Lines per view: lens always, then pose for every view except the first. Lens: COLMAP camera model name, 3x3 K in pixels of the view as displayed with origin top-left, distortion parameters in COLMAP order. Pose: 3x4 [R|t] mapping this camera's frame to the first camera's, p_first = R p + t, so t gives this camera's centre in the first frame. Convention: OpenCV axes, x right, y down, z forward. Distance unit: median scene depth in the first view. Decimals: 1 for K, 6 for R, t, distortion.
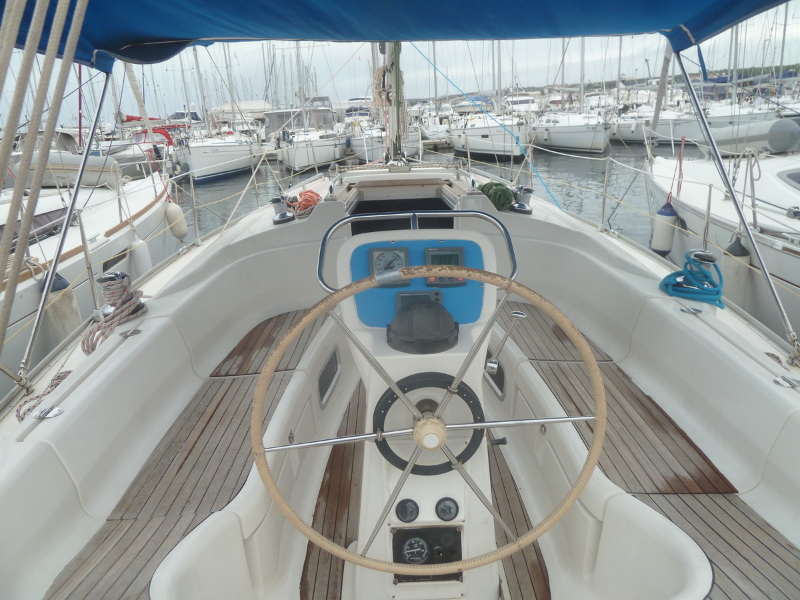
lens RADIAL K [[604.8, 0, 401.3], [0, 604.8, 301.9], [0, 0, 1]] dist [-0.032308, 0.003179]
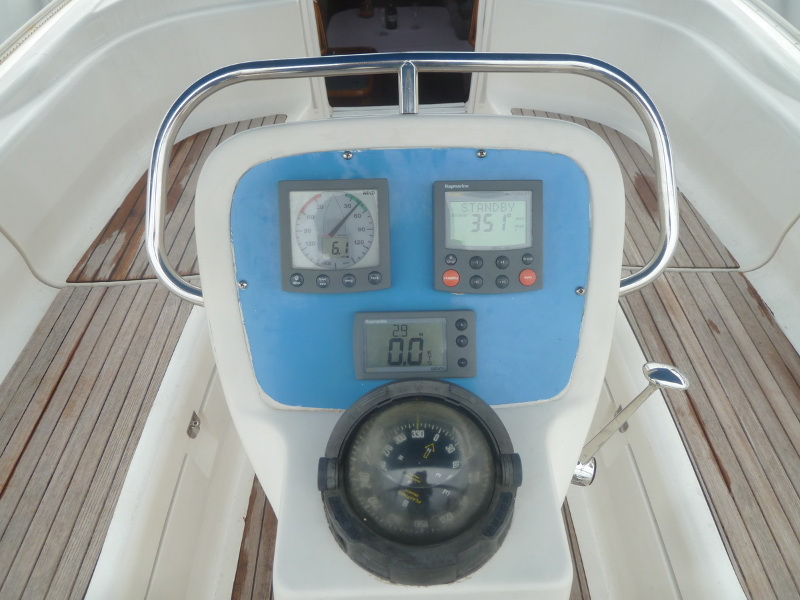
lens RADIAL K [[604.8, 0, 401.3], [0, 604.8, 301.9], [0, 0, 1]] dist [-0.032308, 0.003179]
pose [[0.999838, 0.016584, 0.006969, 0.010197], [-0.017958, 0.897294, 0.441069, -0.103366], [0.001061, -0.441123, 0.897446, 0.365738]]
